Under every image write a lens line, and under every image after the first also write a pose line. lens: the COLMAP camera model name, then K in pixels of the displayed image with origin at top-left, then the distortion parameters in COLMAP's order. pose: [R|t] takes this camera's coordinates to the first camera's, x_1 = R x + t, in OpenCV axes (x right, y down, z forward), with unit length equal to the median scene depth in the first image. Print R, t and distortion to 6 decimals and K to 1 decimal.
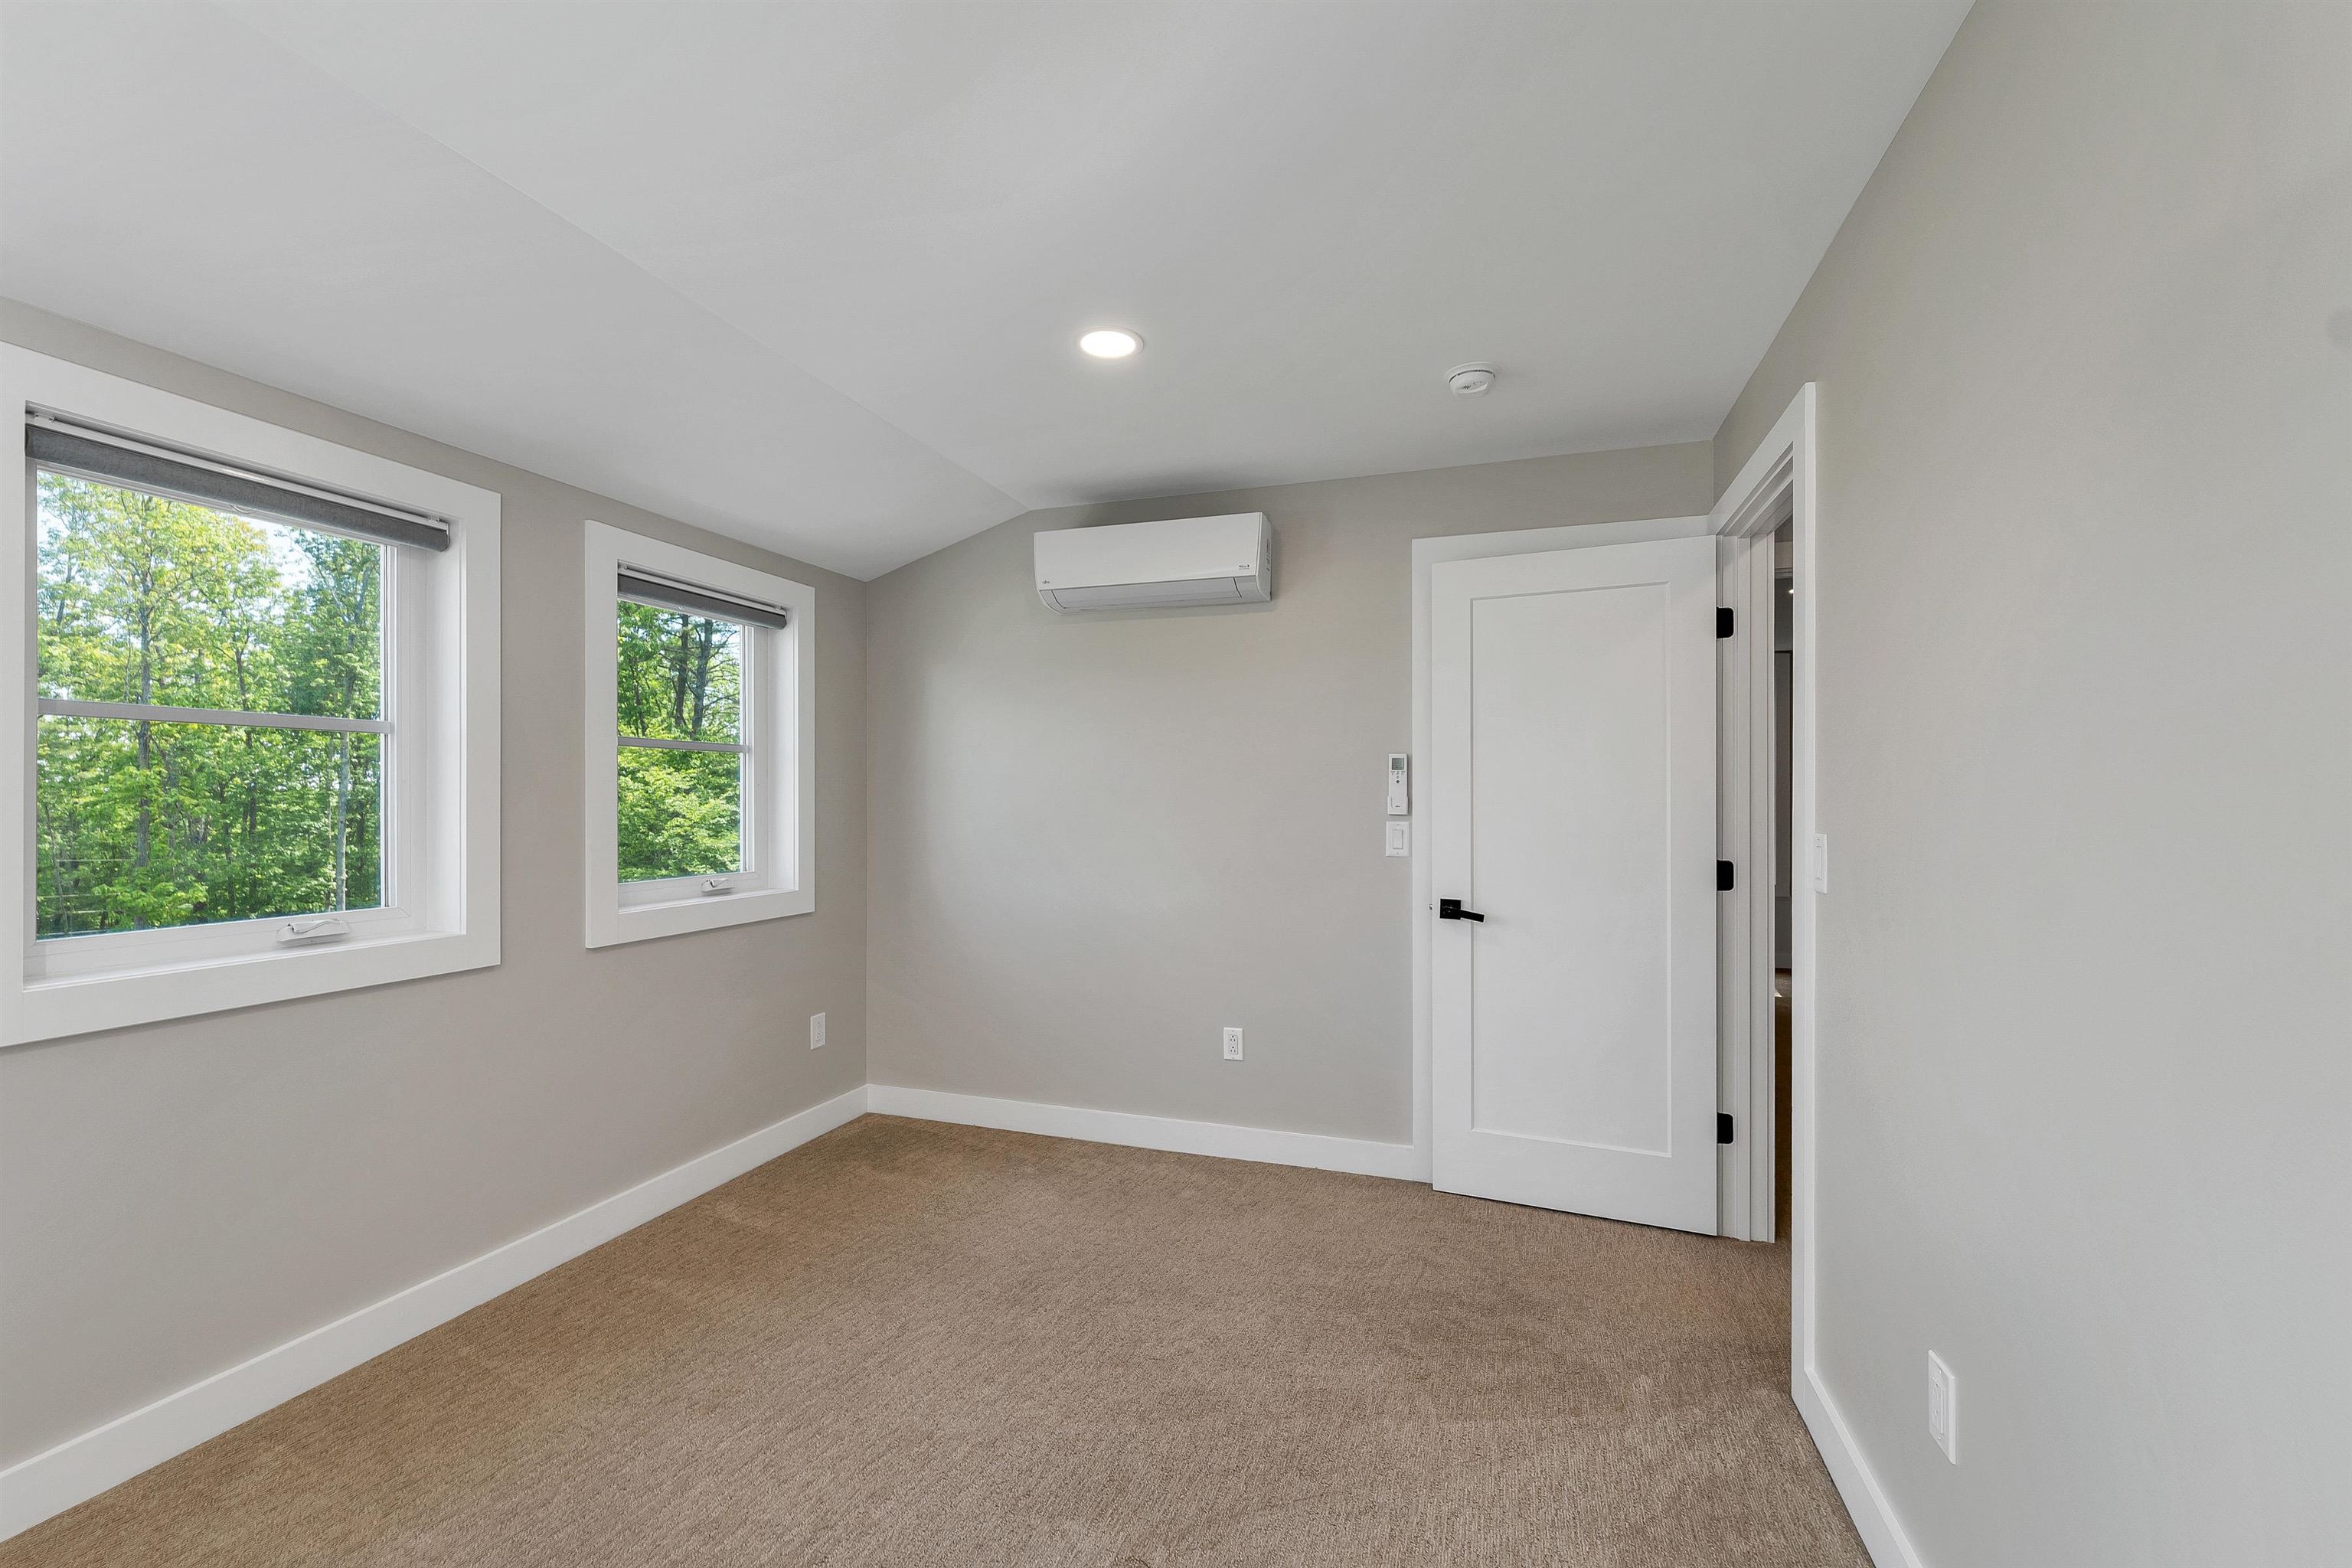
lens RADIAL K [[972.7, 0, 1169.4], [0, 972.7, 796.2], [0, 0, 1]] dist [0.002028, 0.000346]
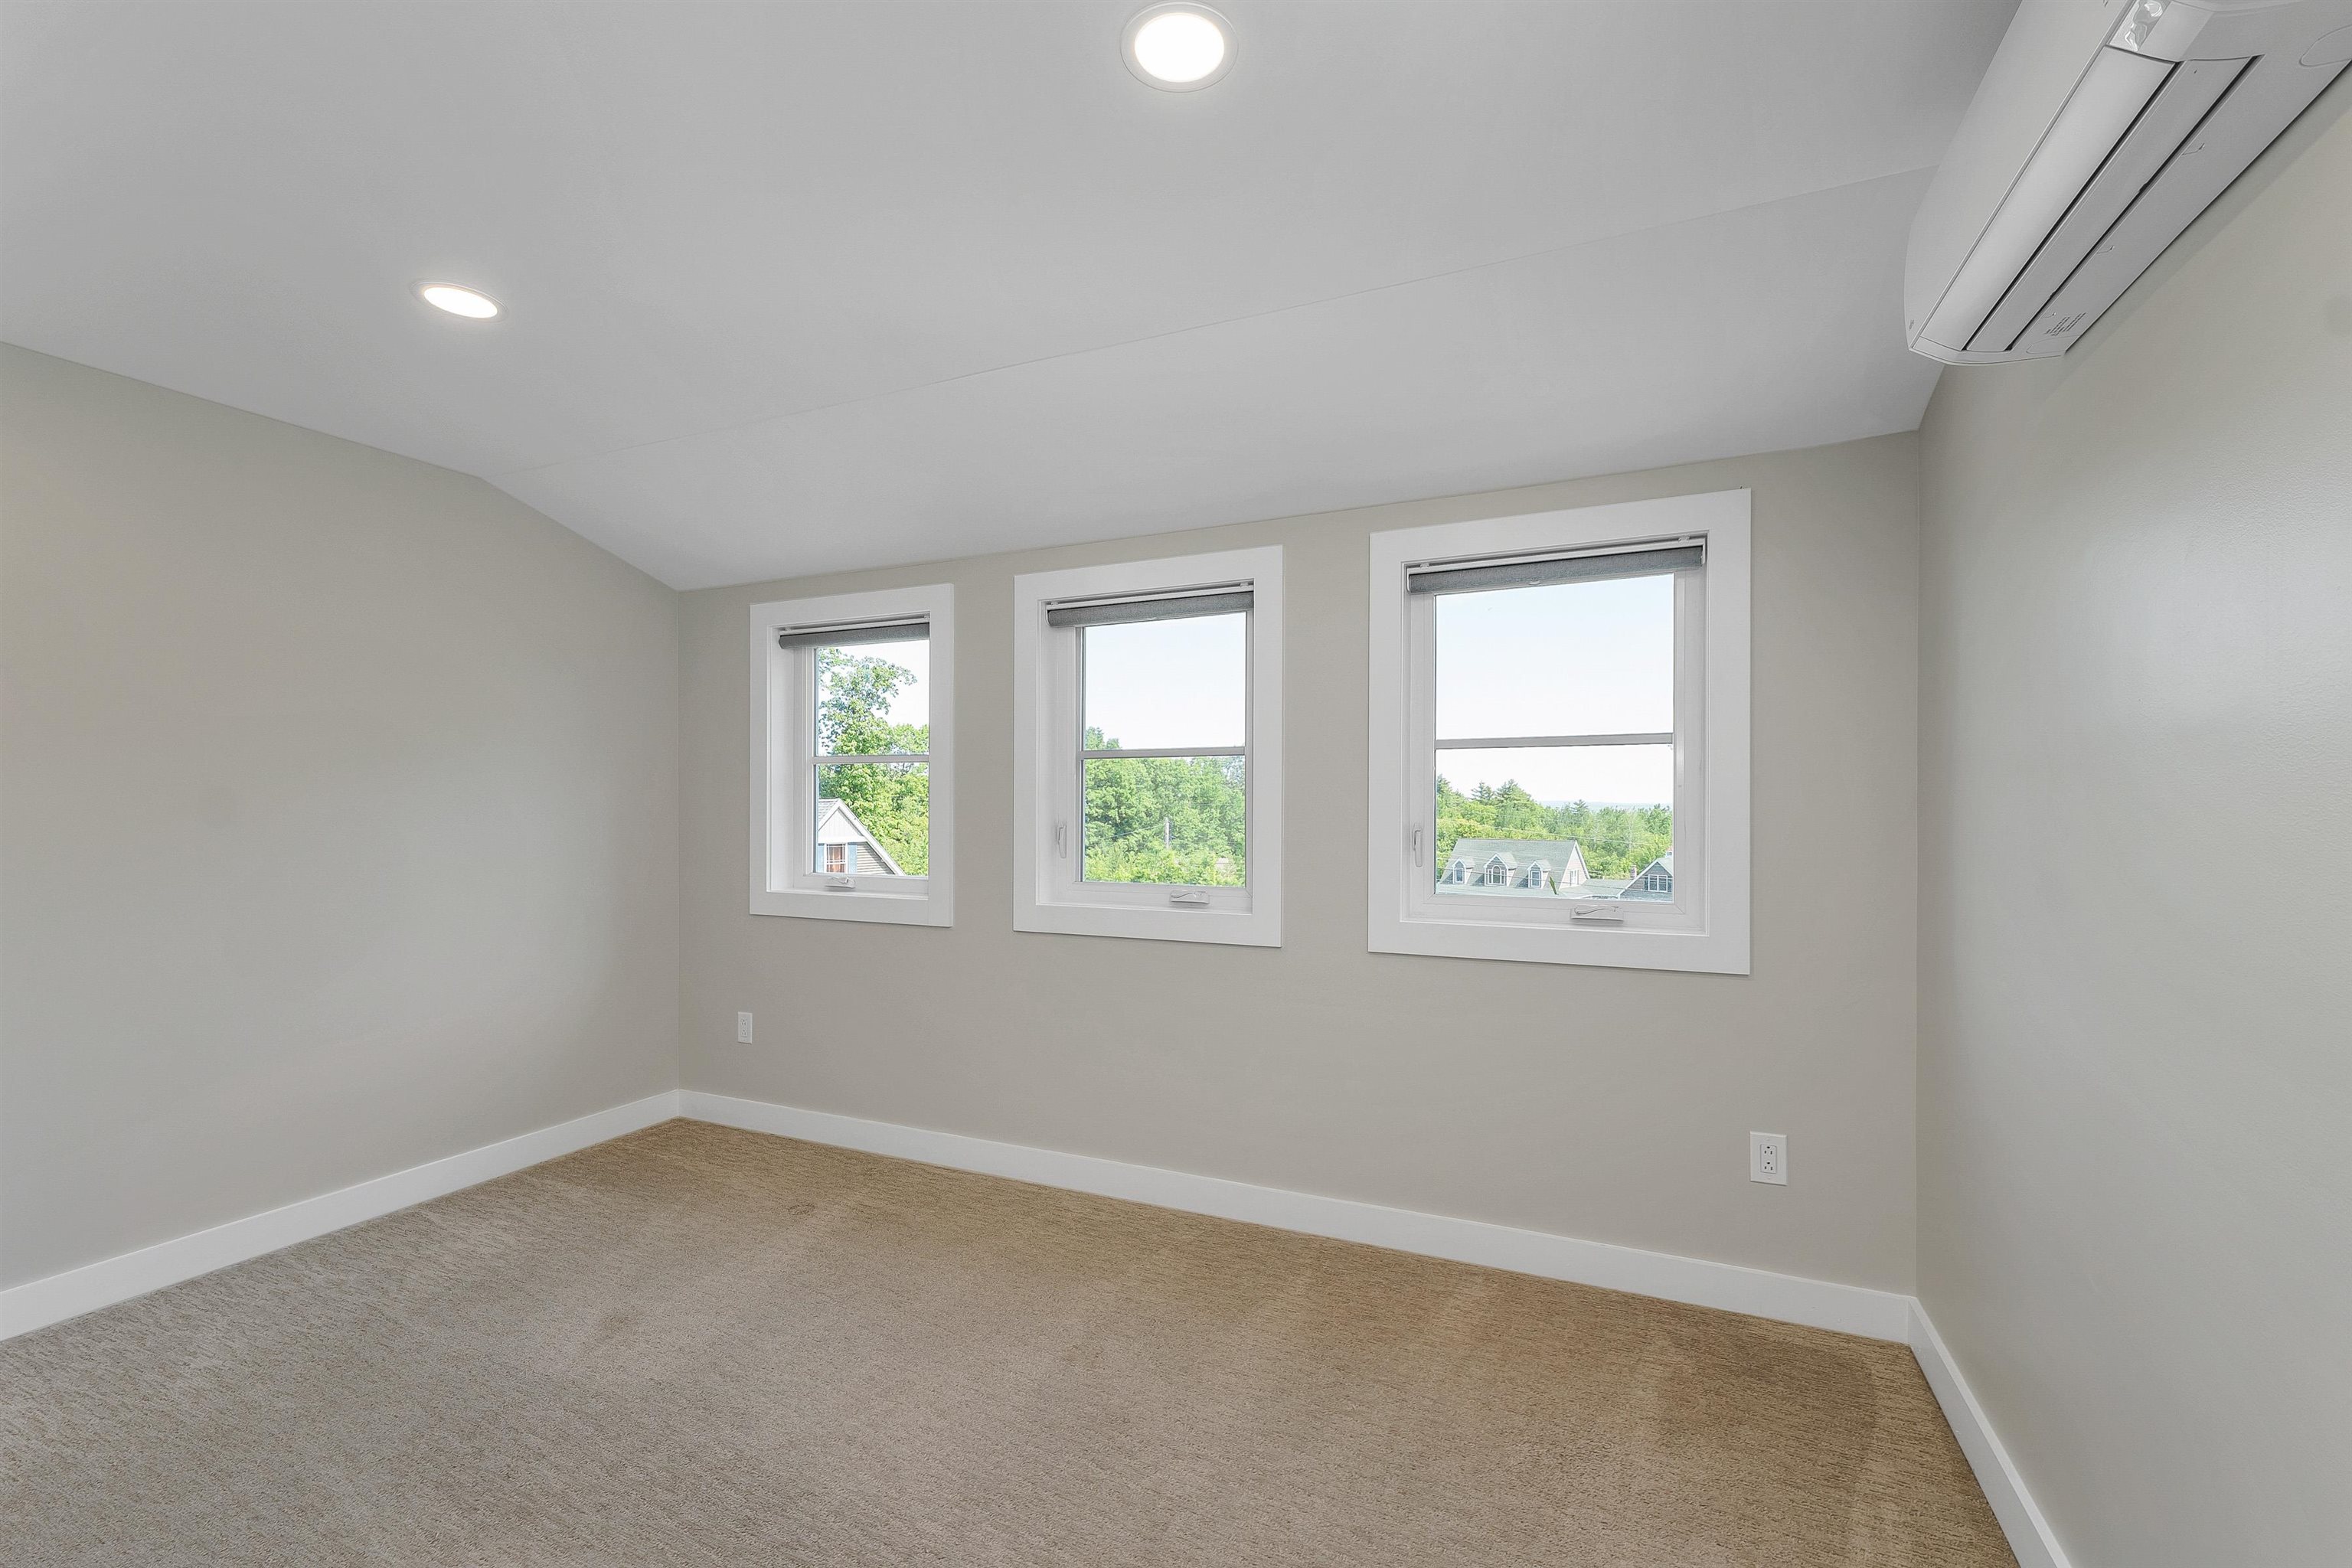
lens RADIAL K [[972.7, 0, 1181.2], [0, 972.7, 795.5], [0, 0, 1]] dist [0.002028, 0.000346]
pose [[-0.075953, 0.001150, -0.997111, 0.366938], [0.010401, 0.999946, 0.000361, -0.009224], [0.997057, -0.010343, -0.075961, 0.733560]]
